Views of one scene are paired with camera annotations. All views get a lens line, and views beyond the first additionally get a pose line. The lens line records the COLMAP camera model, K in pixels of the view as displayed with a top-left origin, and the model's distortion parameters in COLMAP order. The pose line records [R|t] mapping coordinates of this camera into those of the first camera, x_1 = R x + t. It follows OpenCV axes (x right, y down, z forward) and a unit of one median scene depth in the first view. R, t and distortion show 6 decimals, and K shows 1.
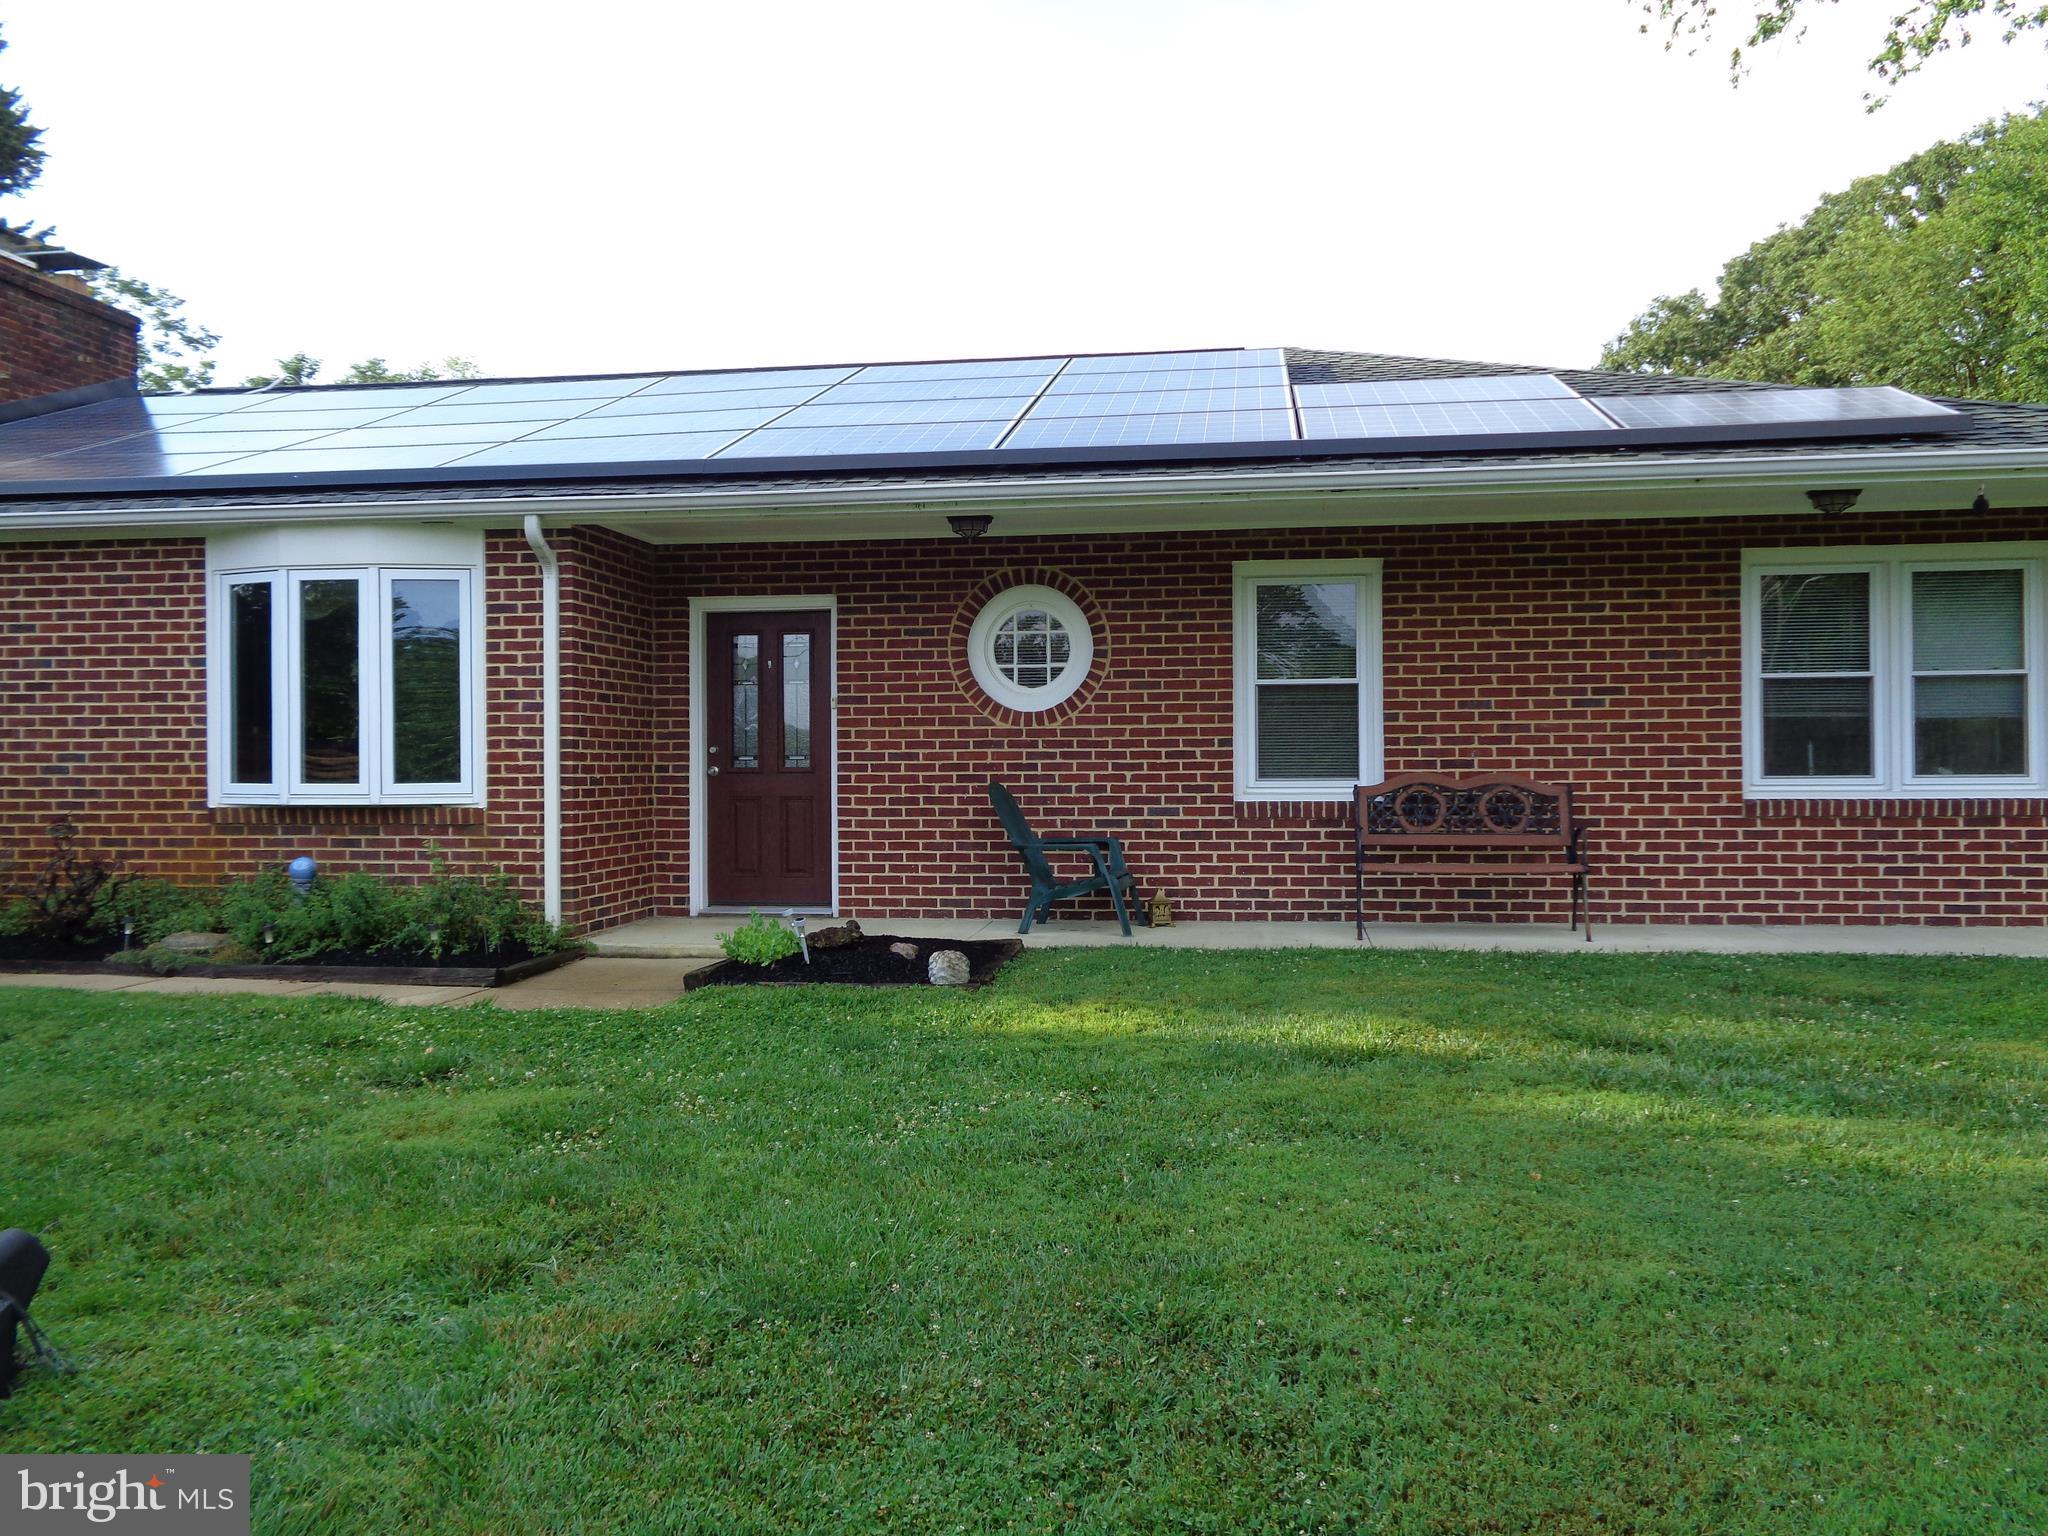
lens RADIAL K [[1440.6, 0, 1030.2], [0, 1440.6, 757.2], [0, 0, 1]] dist [-0.059401, 0.020252]
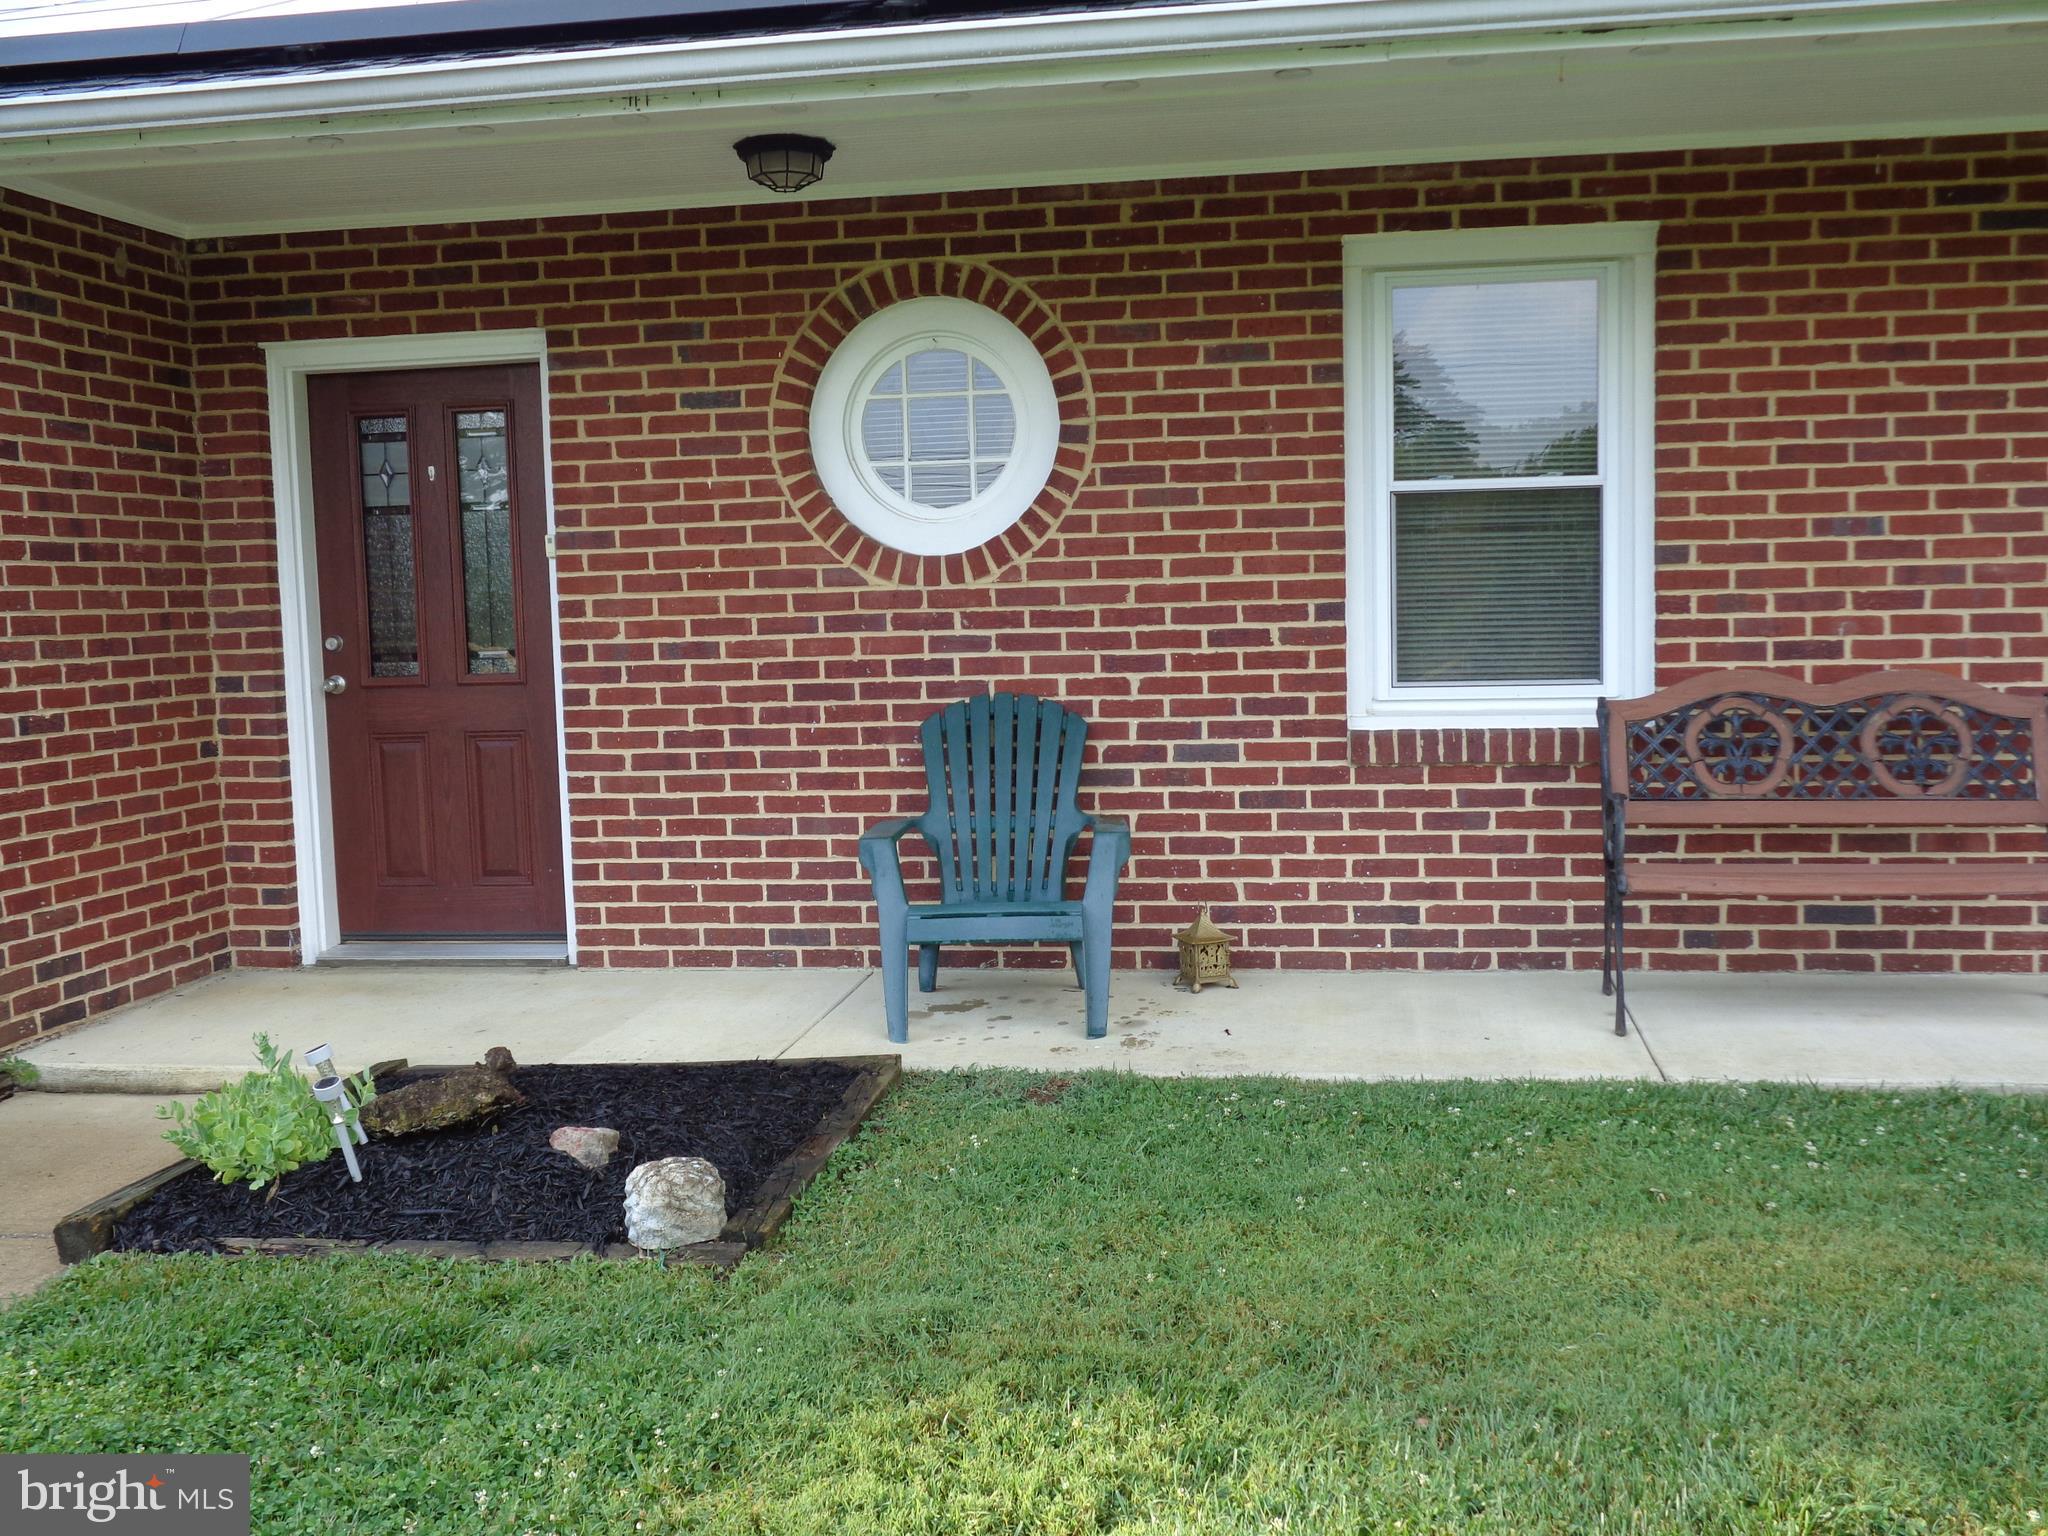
lens RADIAL K [[1840.2, 0, 1037.7], [0, 1840.2, 787.0], [0, 0, 1]] dist [-0.073743, 0.028984]
pose [[0.999747, -0.019196, -0.011731, 0.041511], [0.020317, 0.994320, 0.104479, -0.018028], [0.009659, -0.104691, 0.994458, 0.366247]]
